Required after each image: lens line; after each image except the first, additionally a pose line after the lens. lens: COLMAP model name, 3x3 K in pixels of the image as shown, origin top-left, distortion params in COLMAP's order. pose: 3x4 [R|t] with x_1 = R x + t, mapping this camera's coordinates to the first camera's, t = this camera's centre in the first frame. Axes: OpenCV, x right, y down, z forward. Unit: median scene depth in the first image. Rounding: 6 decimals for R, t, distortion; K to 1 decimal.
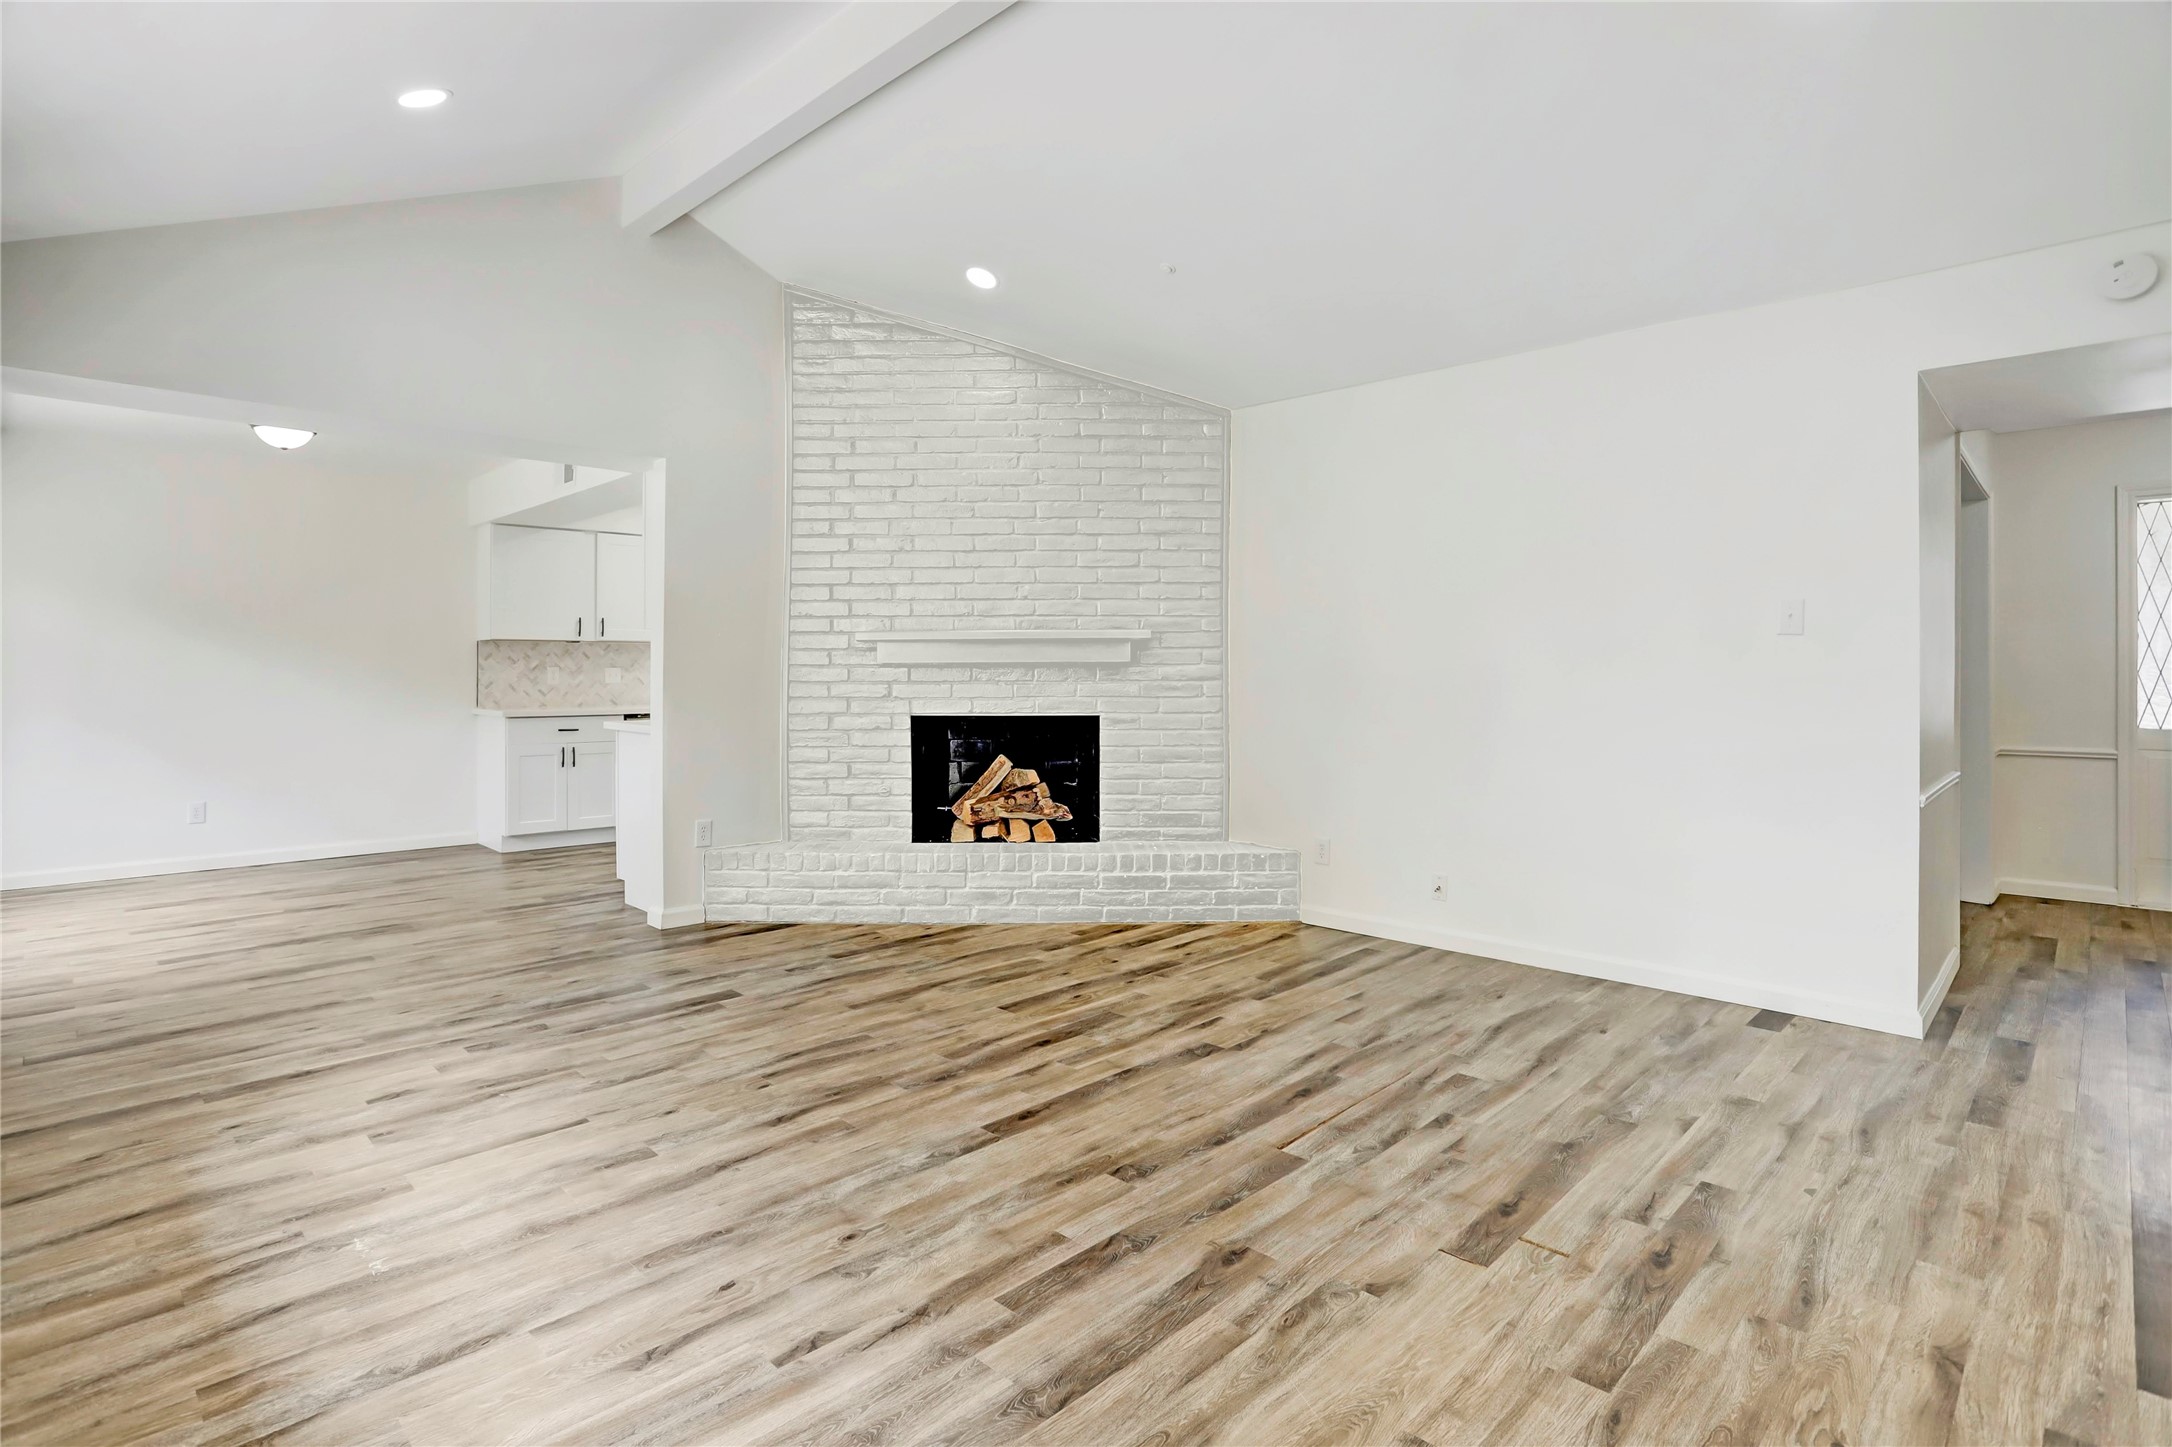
lens RADIAL K [[1081.7, 0, 1078.9], [0, 1081.7, 664.6], [0, 0, 1]] dist [-0.059759, 0.020971]
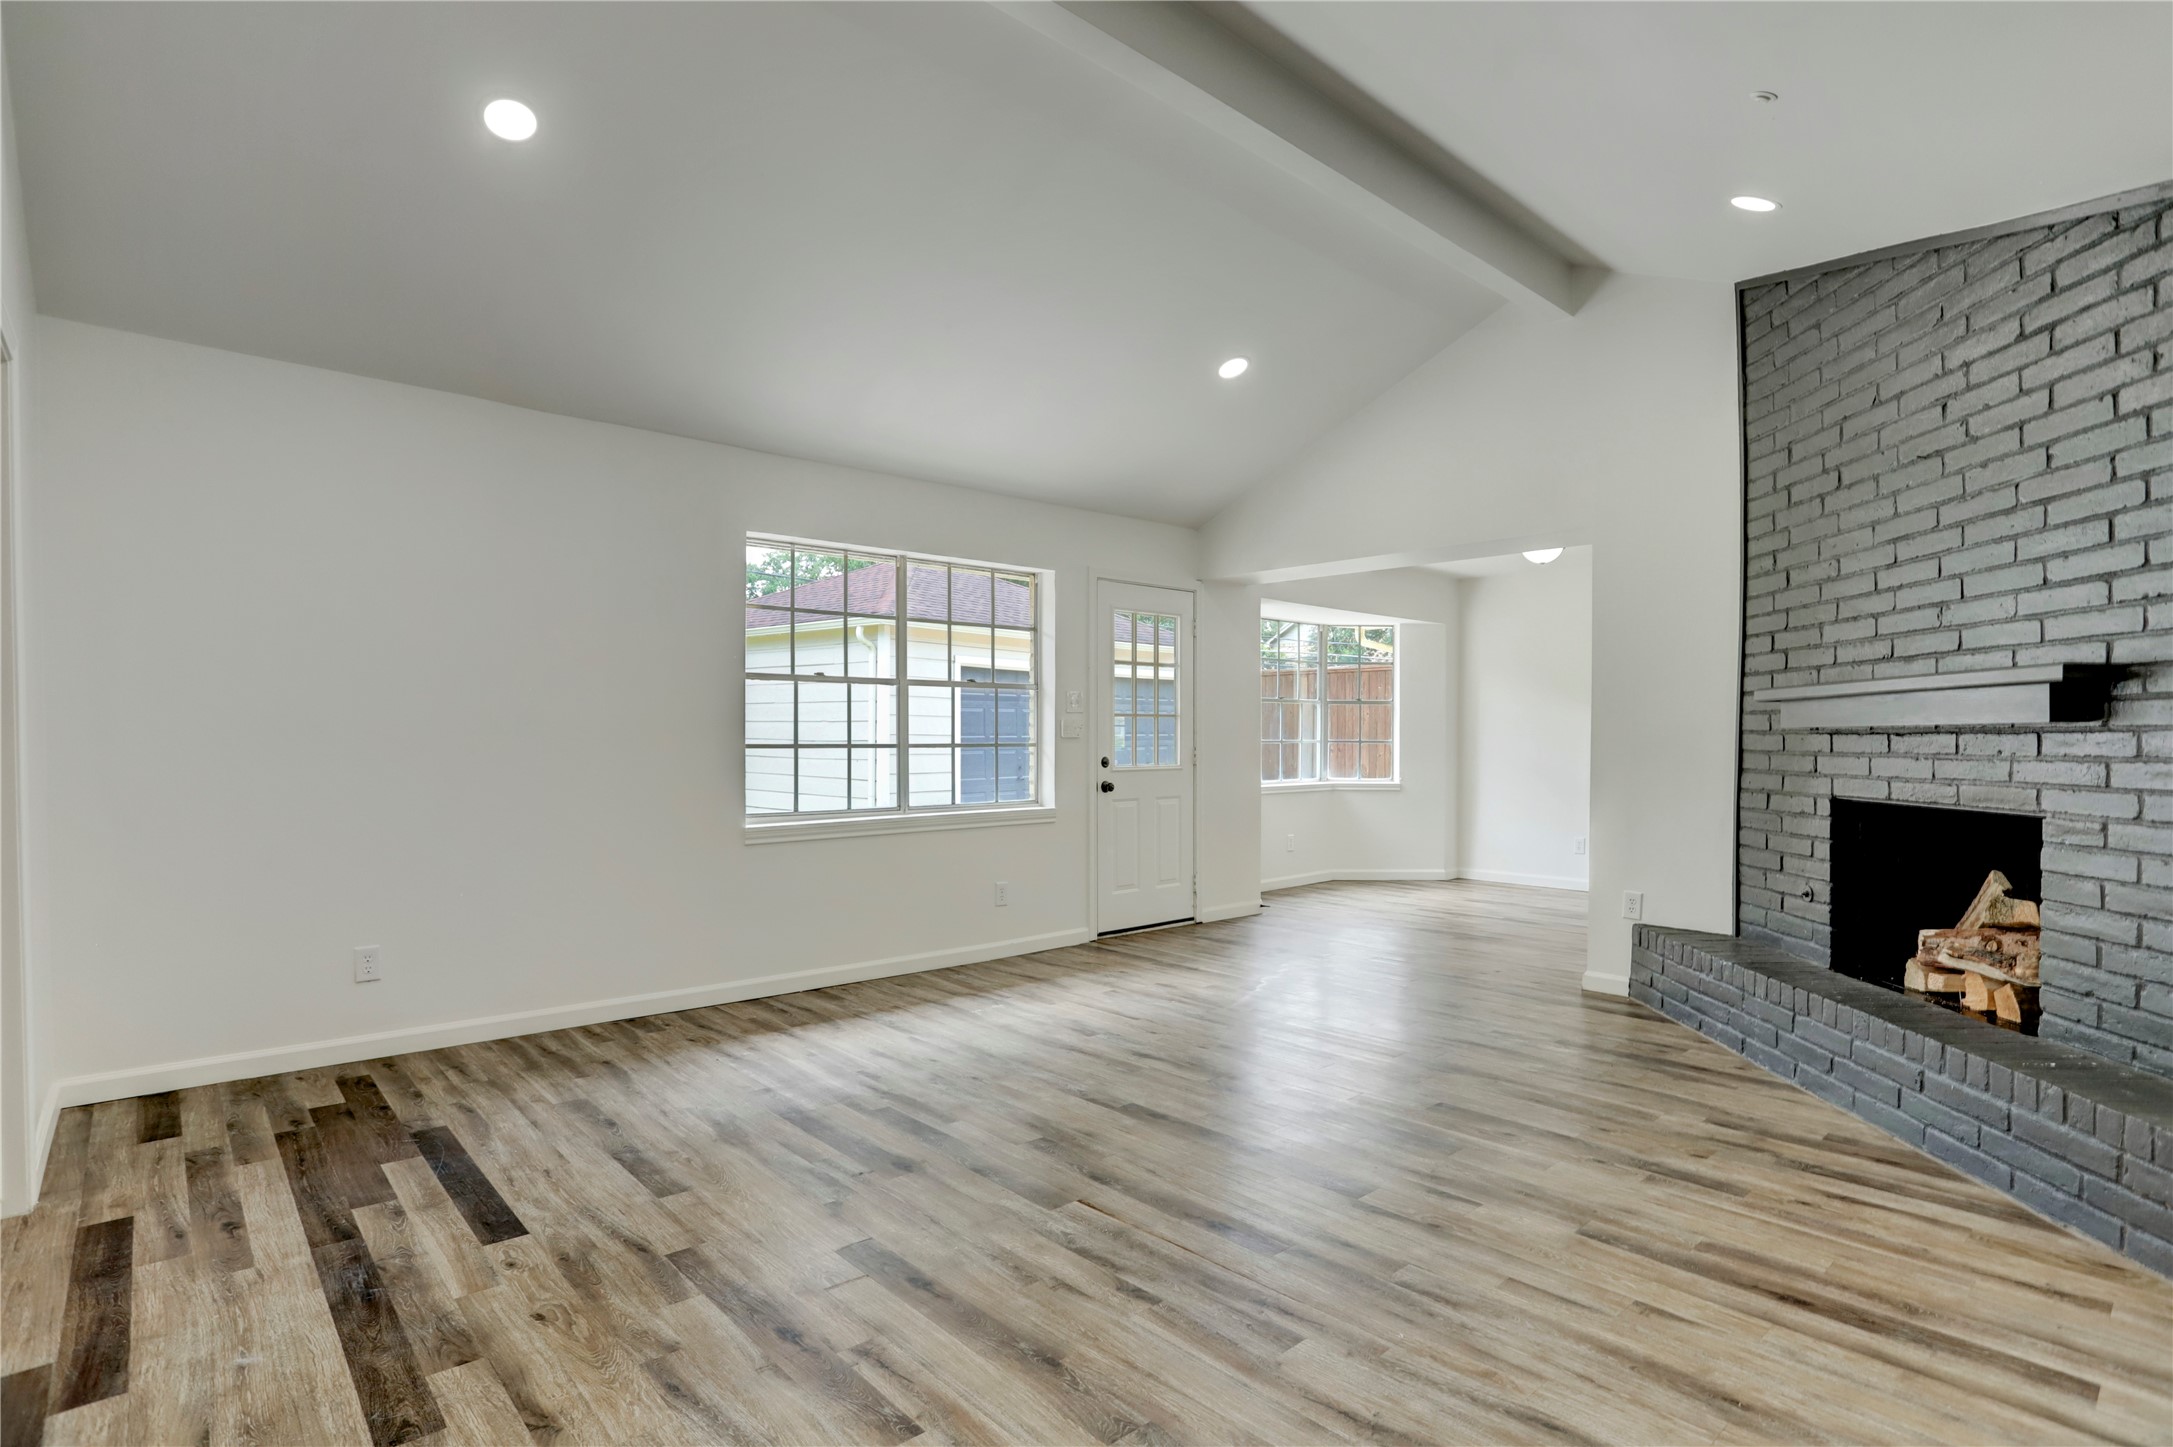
lens RADIAL K [[1085.2, 0, 1078.4], [0, 1085.2, 737.1], [0, 0, 1]] dist [-0.069636, 0.034187]
pose [[-0.064297, 0.001638, -0.997929, 1.211239], [0.006281, 0.999980, 0.001237, 0.001940], [0.997911, -0.006188, -0.064306, 1.056309]]
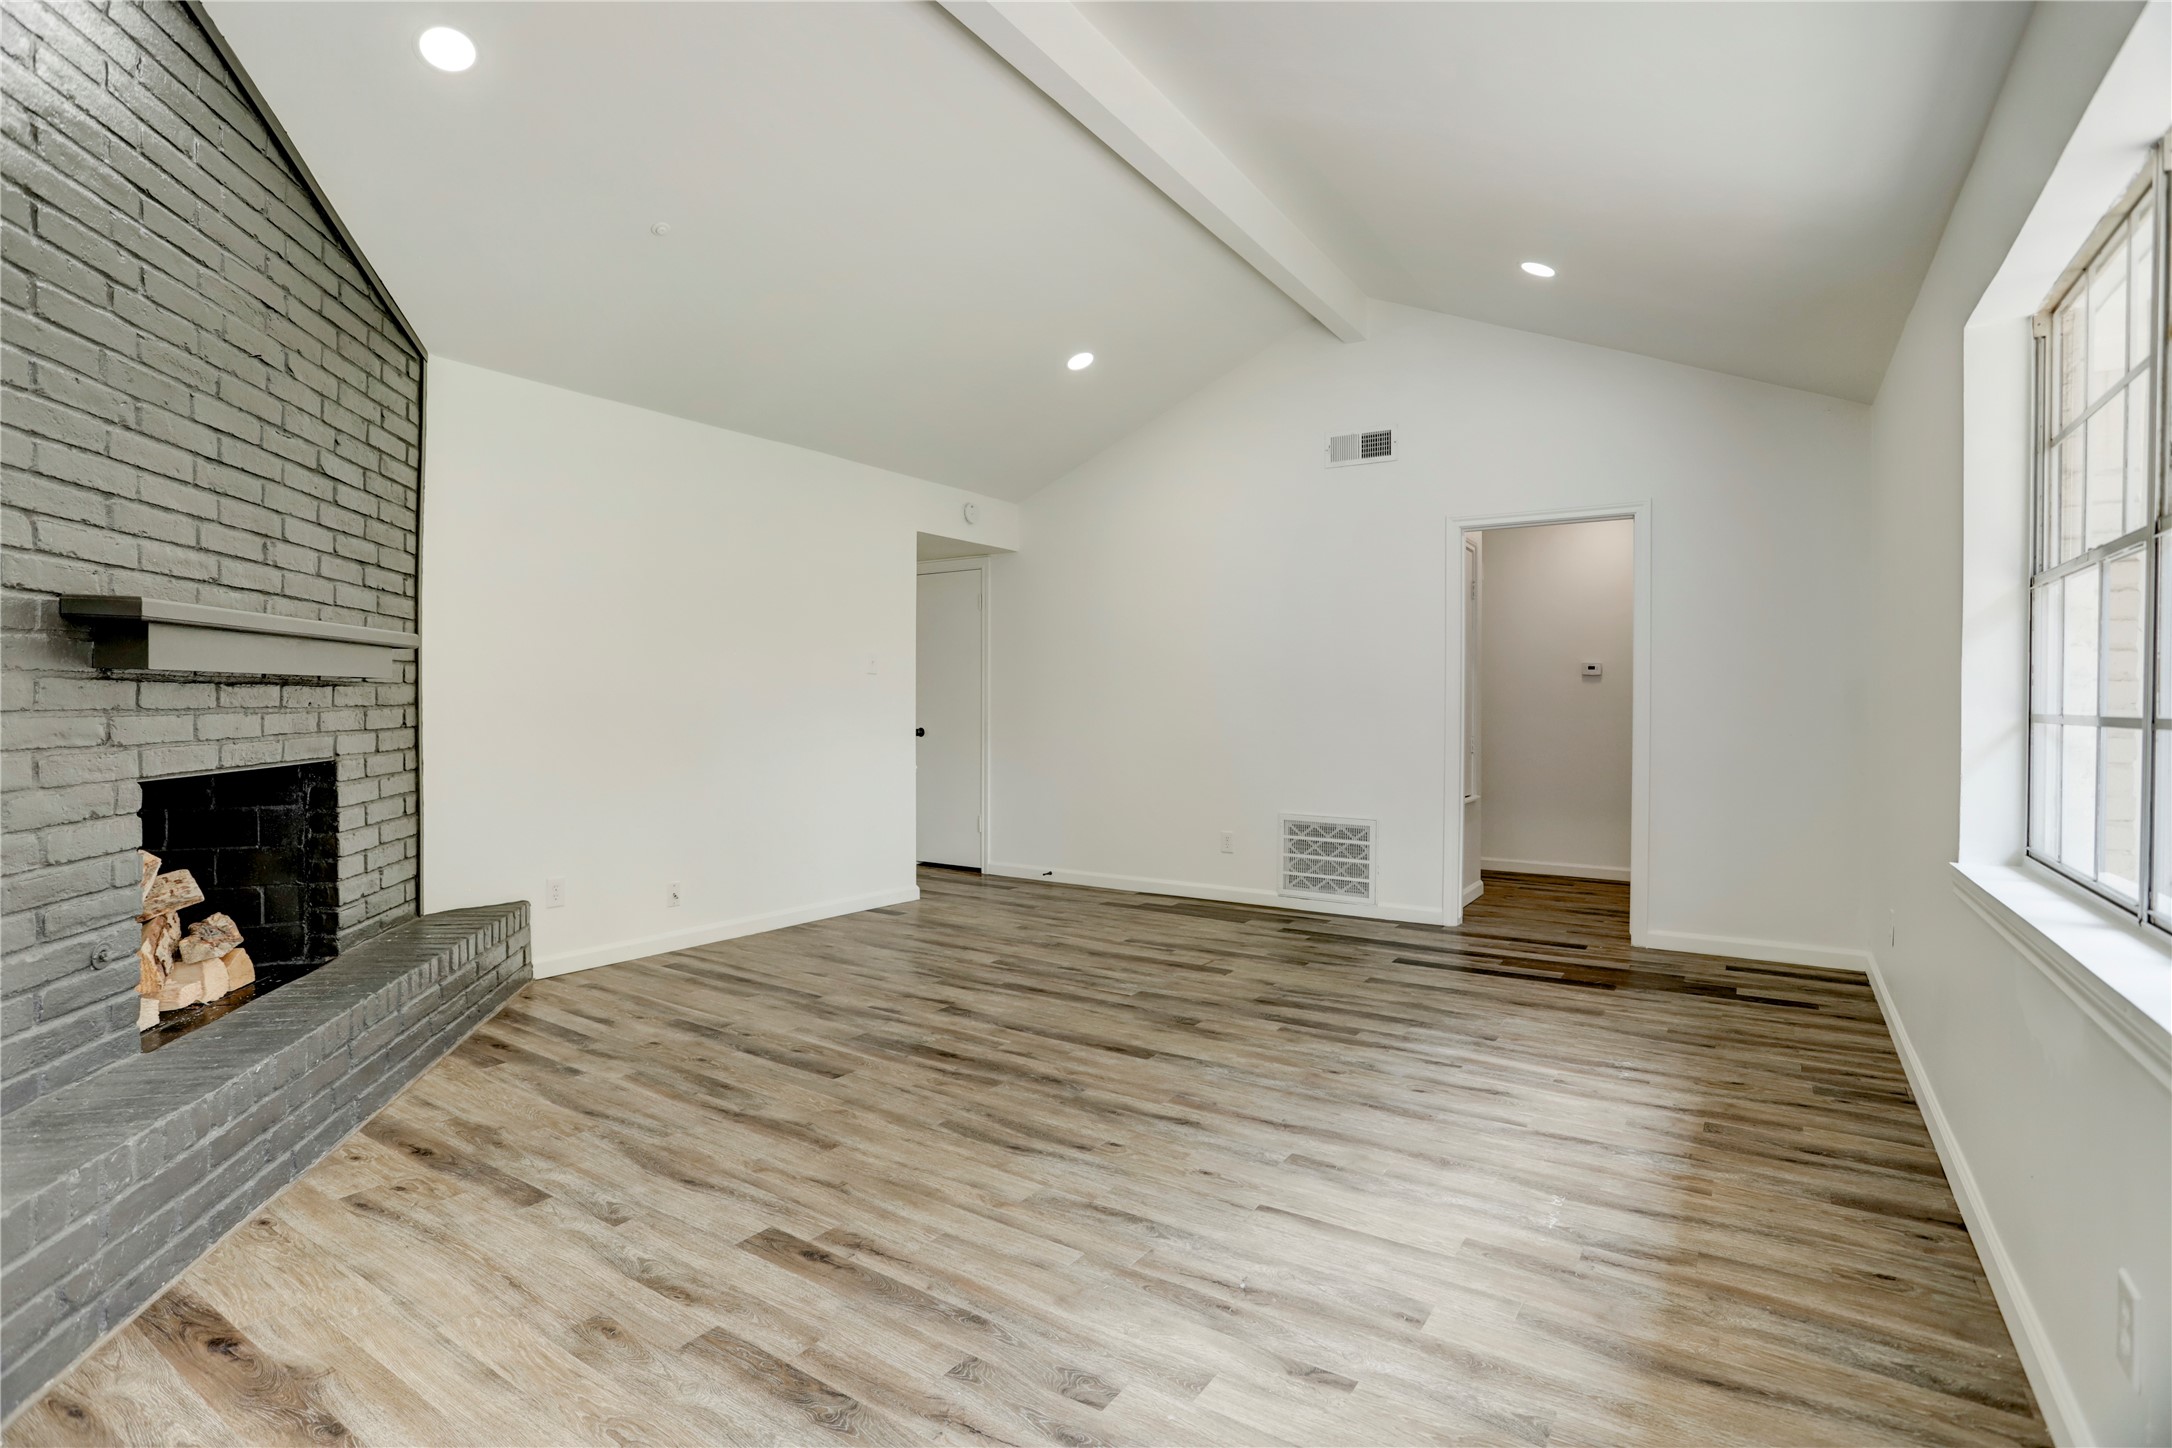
lens RADIAL K [[1049.5, 0, 1066.2], [0, 1049.5, 723.3], [0, 0, 1]] dist [-0.067500, 0.032095]
pose [[-0.183578, -0.018255, 0.982836, -1.317949], [-0.012775, 0.999787, 0.016184, 0.019116], [-0.982922, -0.009585, -0.183772, 1.369094]]
